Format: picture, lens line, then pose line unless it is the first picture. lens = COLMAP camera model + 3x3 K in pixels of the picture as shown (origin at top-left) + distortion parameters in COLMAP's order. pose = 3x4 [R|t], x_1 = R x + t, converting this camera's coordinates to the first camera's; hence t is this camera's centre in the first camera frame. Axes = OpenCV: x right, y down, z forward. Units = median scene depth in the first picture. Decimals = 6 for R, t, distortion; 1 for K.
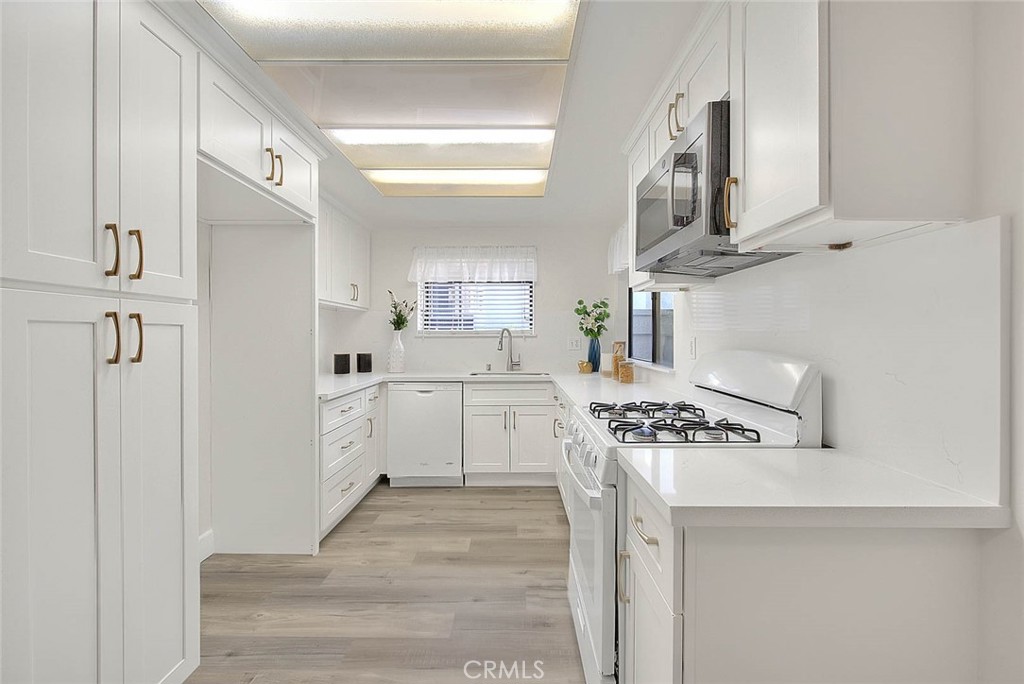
lens RADIAL K [[406.9, 0, 477.4], [0, 406.9, 327.5], [0, 0, 1]] dist [0.000118, -0.000180]
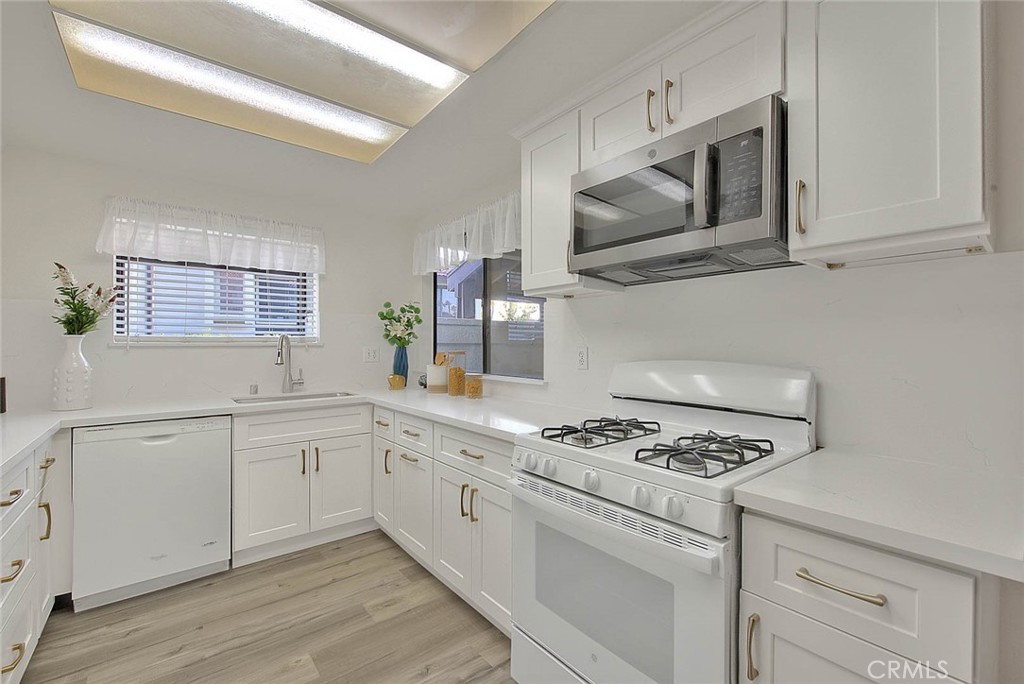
lens RADIAL K [[433.1, 0, 512.0], [0, 433.1, 342.0], [0, 0, 1]] dist [-0.002448, -0.000604]
pose [[0.767211, 0.005304, 0.641373, -0.155949], [-0.014664, 0.999849, 0.009271, 0.003022], [-0.641227, -0.016518, 0.767173, 0.187966]]
